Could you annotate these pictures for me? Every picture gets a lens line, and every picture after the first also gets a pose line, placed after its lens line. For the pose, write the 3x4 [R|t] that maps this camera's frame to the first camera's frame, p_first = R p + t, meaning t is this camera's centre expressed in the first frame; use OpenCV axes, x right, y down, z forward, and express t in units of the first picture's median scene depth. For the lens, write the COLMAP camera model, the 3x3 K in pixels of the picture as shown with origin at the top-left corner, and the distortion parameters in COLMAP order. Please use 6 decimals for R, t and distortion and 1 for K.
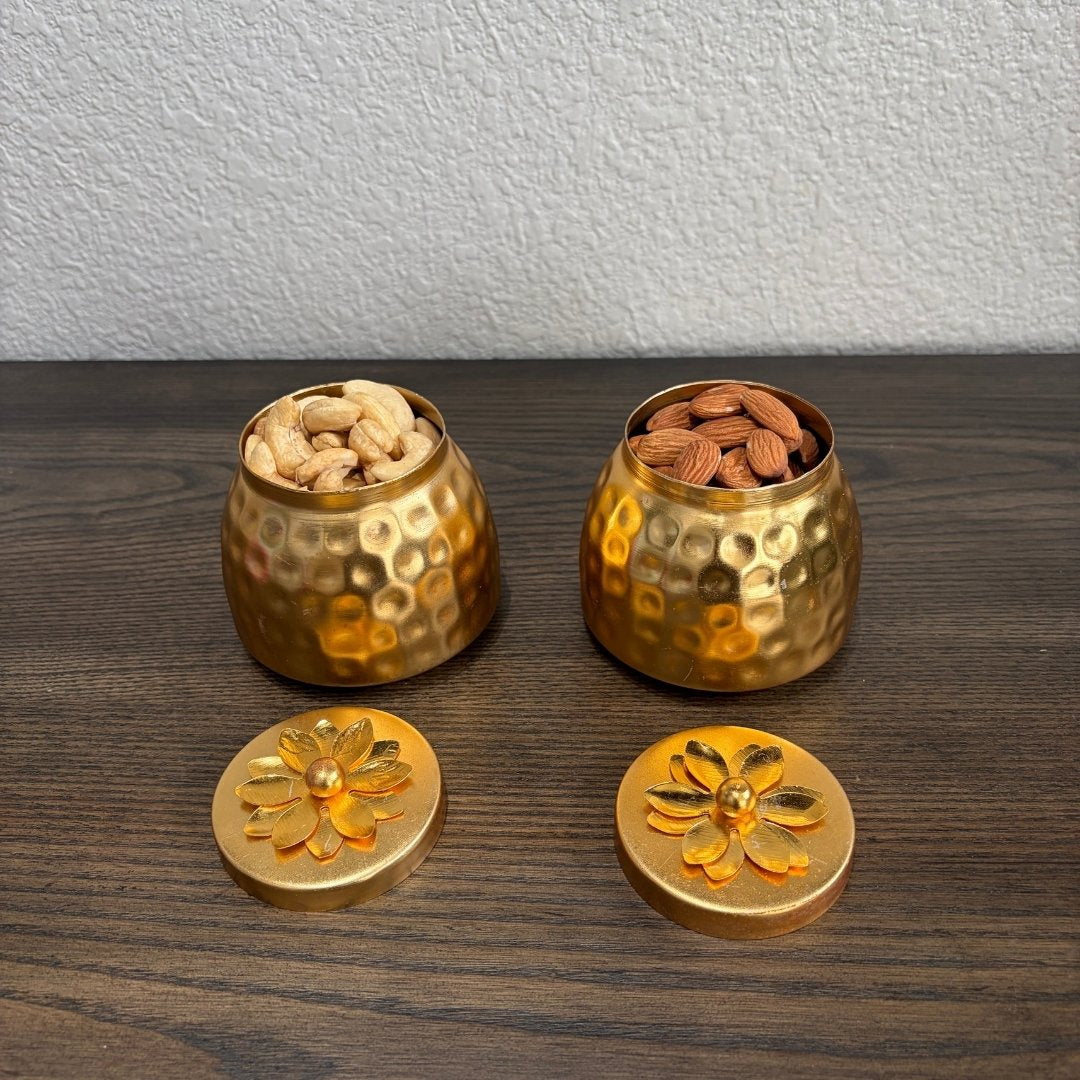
lens RADIAL K [[1147.6, 0, 541.1], [0, 1147.6, 542.1], [0, 0, 1]] dist [-0.038615, 0.102270]
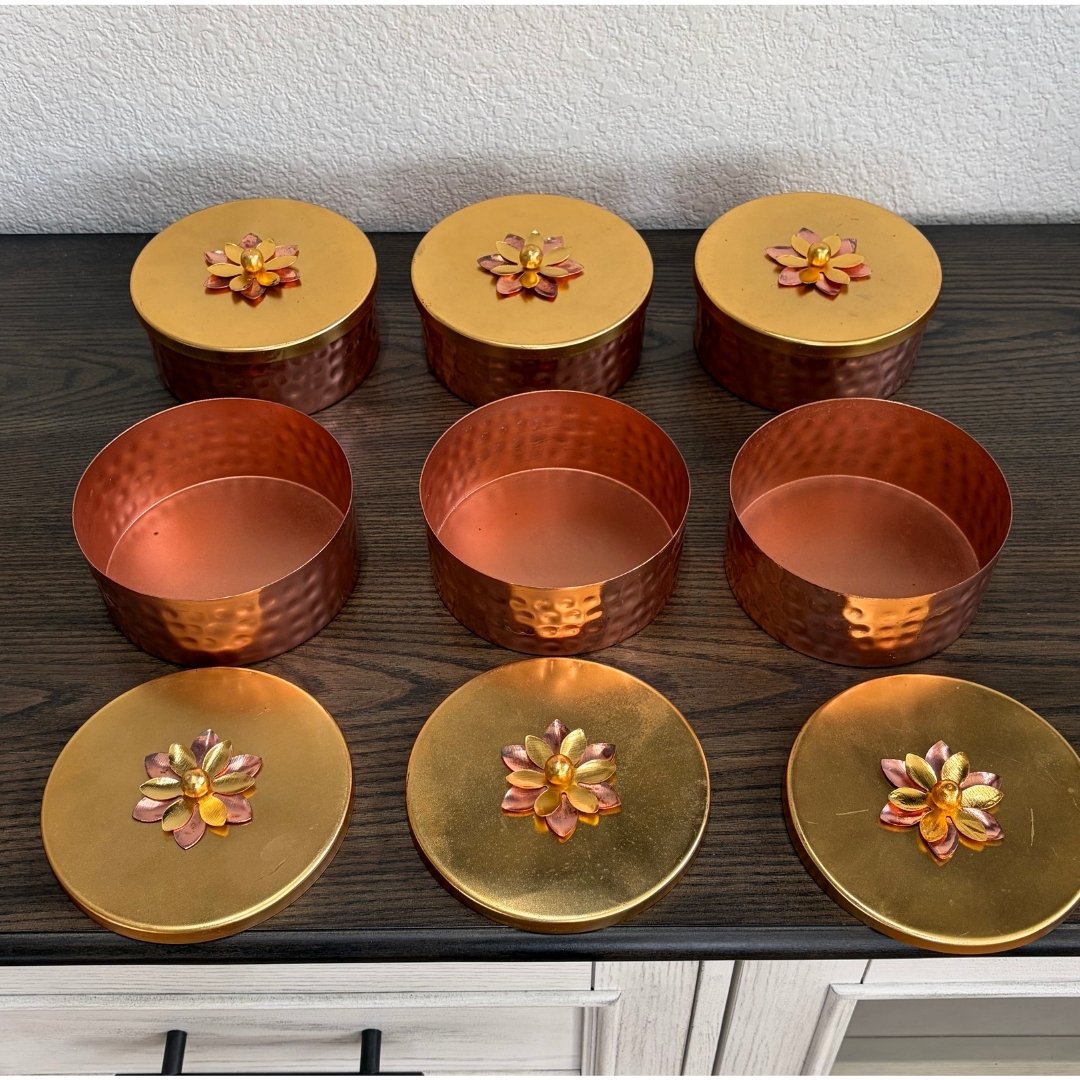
lens RADIAL K [[1504.4, 0, 534.7], [0, 1504.4, 565.6], [0, 0, 1]] dist [0.137001, -0.480345]
pose [[0.998140, -0.026499, 0.054900, -0.474878], [0.014918, 0.979375, 0.201498, -0.148869], [-0.059108, -0.200305, 0.977949, -0.818241]]
